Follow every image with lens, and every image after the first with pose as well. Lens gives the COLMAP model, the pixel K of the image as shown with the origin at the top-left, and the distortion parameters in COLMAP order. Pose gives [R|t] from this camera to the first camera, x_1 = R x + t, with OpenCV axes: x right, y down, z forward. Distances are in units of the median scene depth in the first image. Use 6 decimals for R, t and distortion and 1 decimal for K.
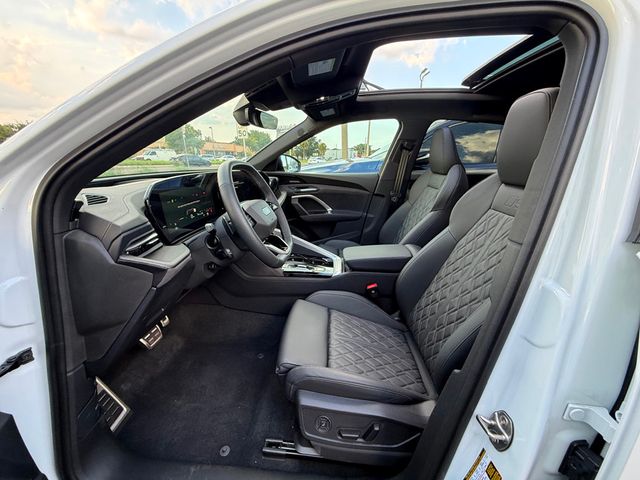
lens RADIAL K [[256.1, 0, 317.9], [0, 256.1, 238.7], [0, 0, 1]] dist [-0.000736, -0.000026]
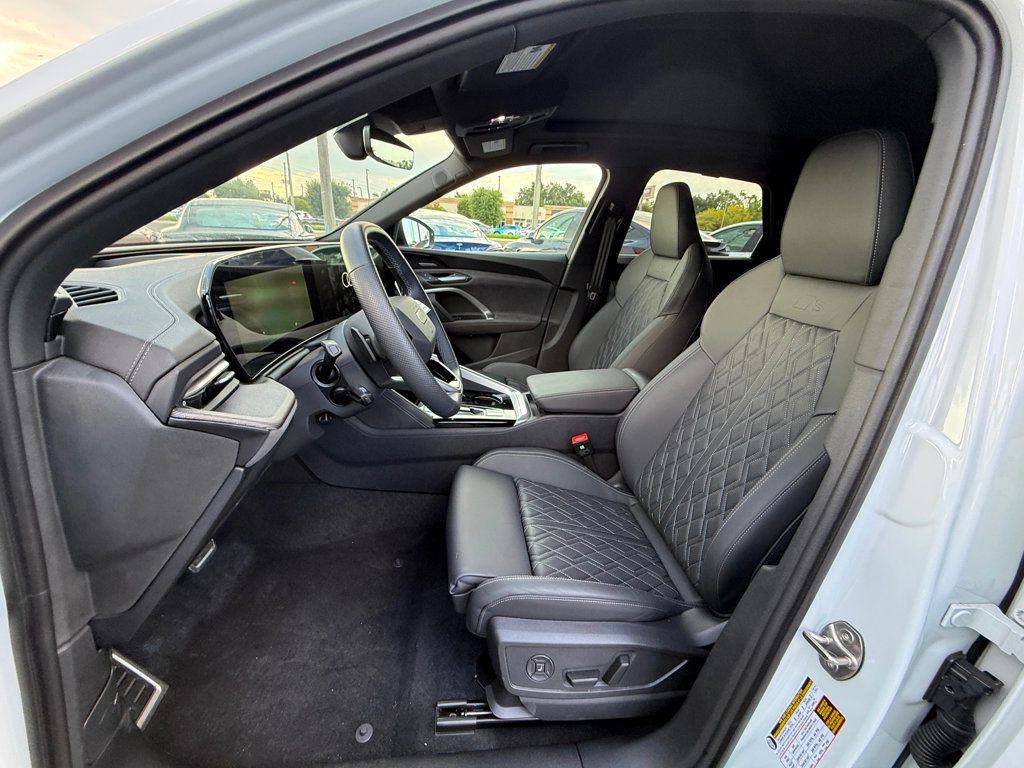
lens RADIAL K [[409.7, 0, 510.7], [0, 409.7, 383.6], [0, 0, 1]] dist [-0.000736, -0.000026]
pose [[0.985906, -0.026533, 0.165181, -0.178265], [0.016431, 0.997927, 0.062225, -0.016143], [-0.166490, -0.058634, 0.984298, 0.080567]]
